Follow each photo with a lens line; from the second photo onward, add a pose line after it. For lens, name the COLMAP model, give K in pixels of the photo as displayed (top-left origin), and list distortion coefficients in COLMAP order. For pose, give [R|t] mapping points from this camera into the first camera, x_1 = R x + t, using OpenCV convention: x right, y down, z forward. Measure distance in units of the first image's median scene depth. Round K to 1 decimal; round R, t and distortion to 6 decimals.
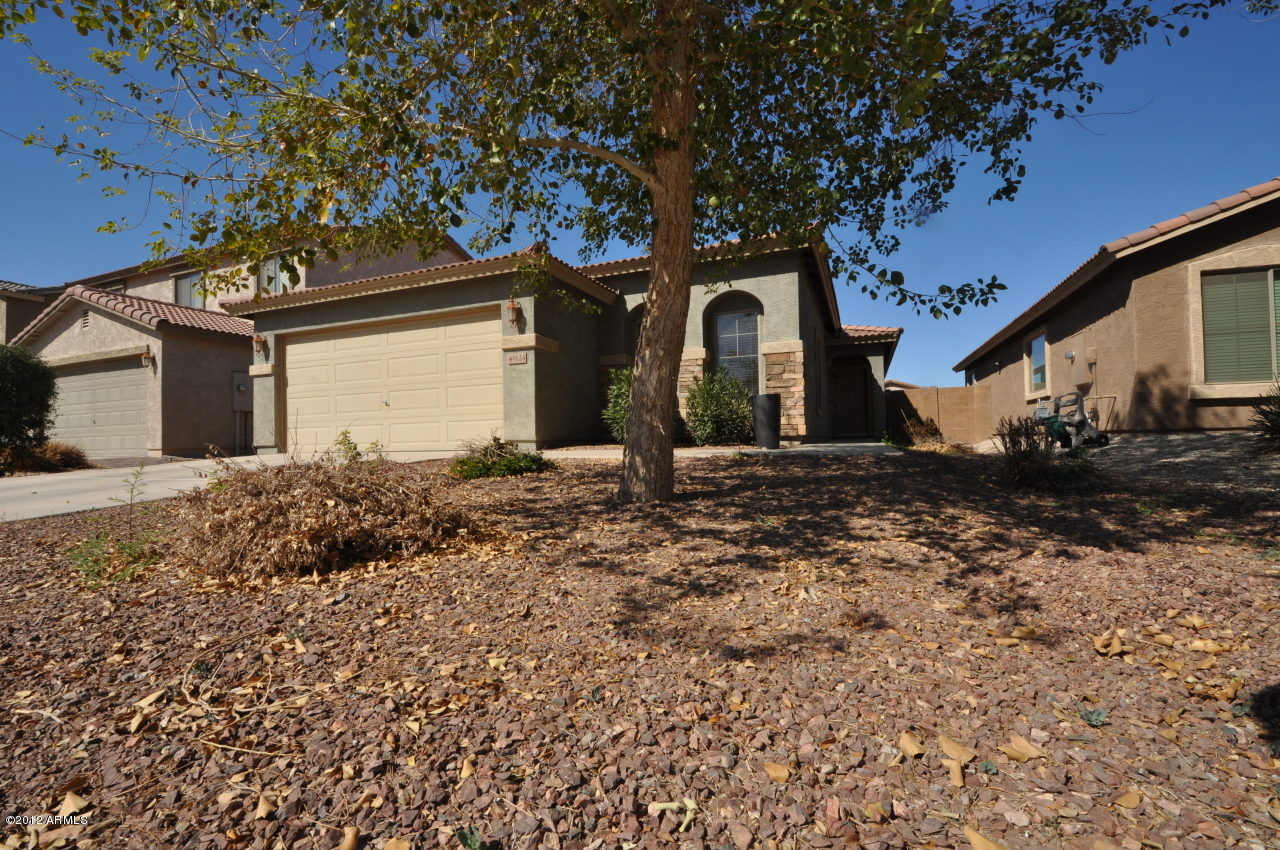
lens RADIAL K [[555.7, 0, 633.0], [0, 555.7, 429.9], [0, 0, 1]] dist [0.017574, -0.024073]
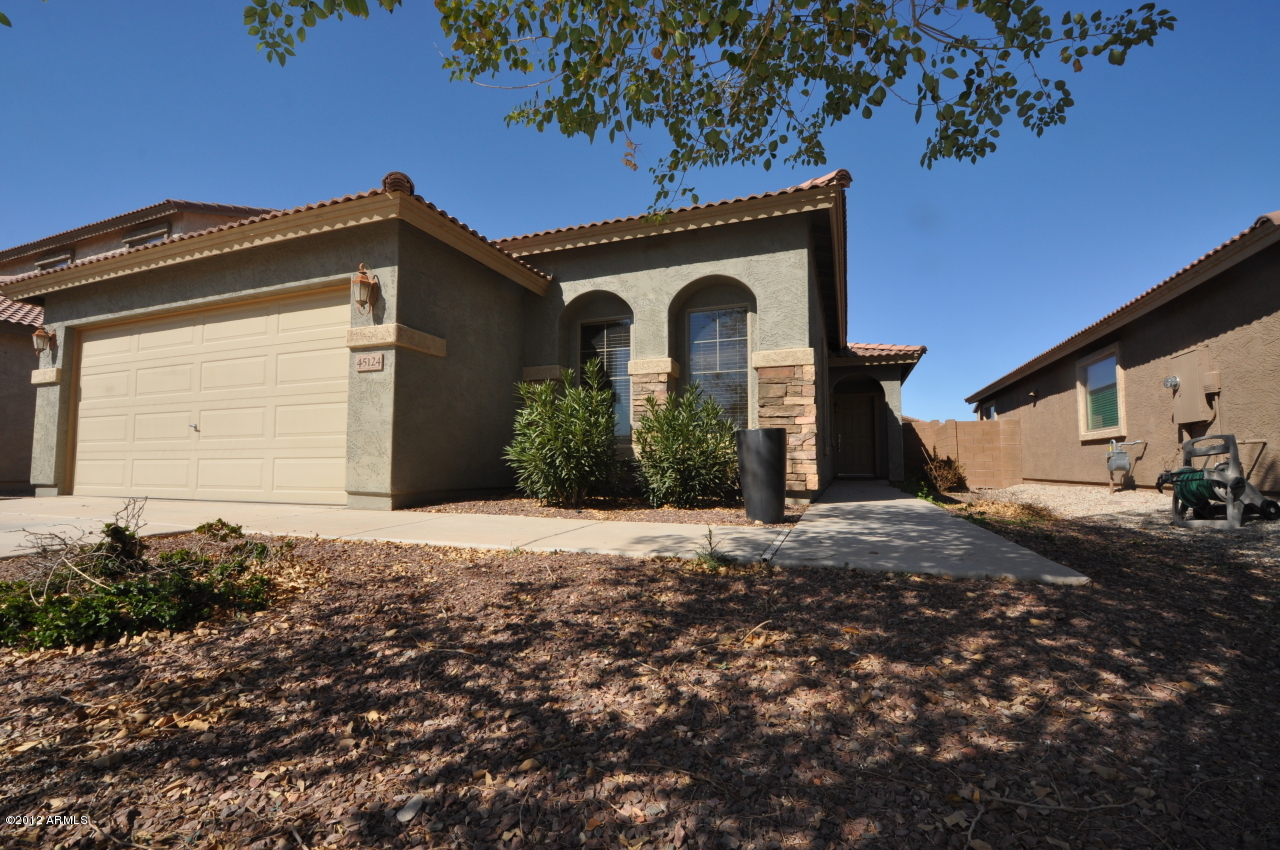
lens RADIAL K [[555.7, 0, 633.0], [0, 555.7, 429.9], [0, 0, 1]] dist [0.017574, -0.024073]
pose [[0.999463, 0.021777, 0.024473, 0.071026], [-0.020631, 0.998721, -0.046167, -0.026548], [-0.025448, 0.045638, 0.998634, 0.334000]]
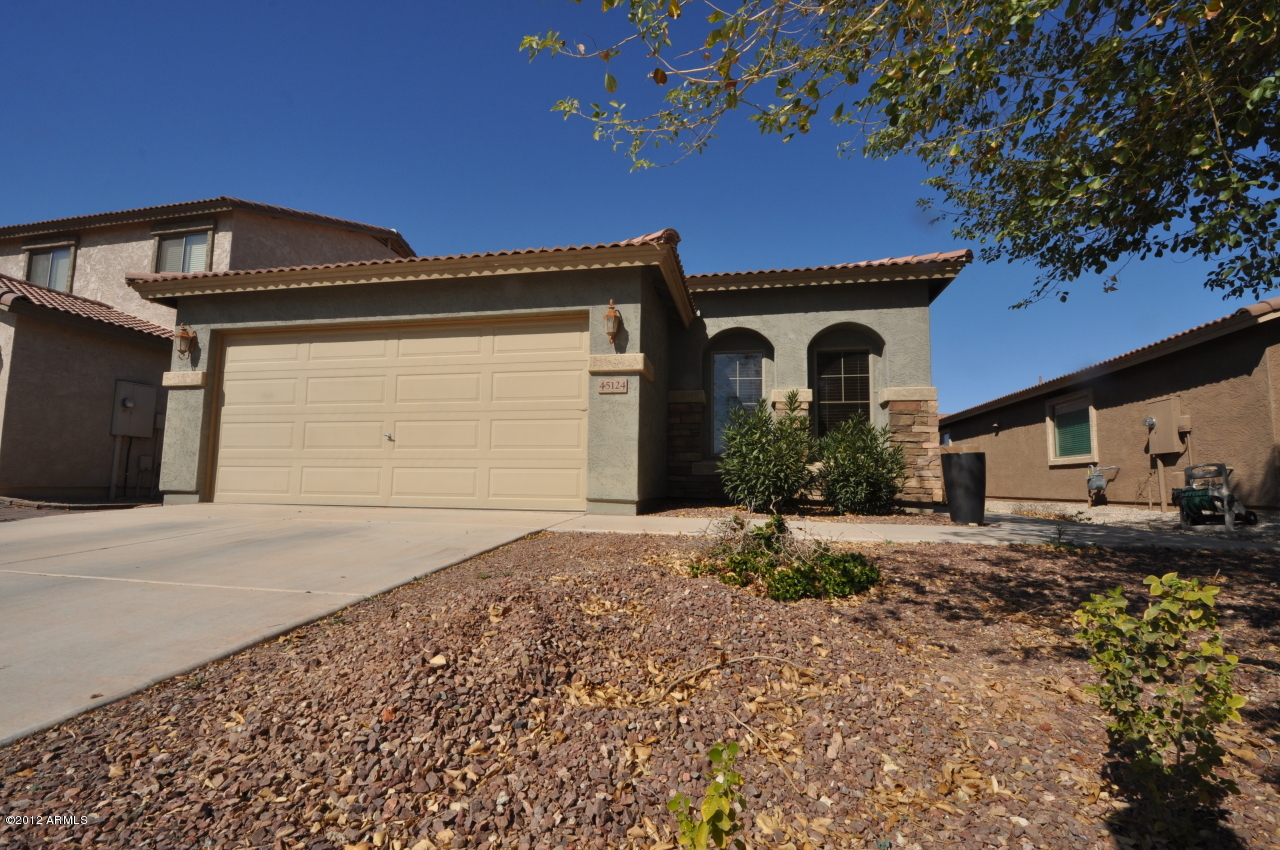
lens RADIAL K [[555.7, 0, 633.0], [0, 555.7, 429.9], [0, 0, 1]] dist [0.017574, -0.024073]
pose [[0.981209, 0.051743, 0.185878, -0.288092], [-0.037485, 0.996136, -0.079422, -0.013717], [-0.189269, 0.070962, 0.979358, 0.267690]]
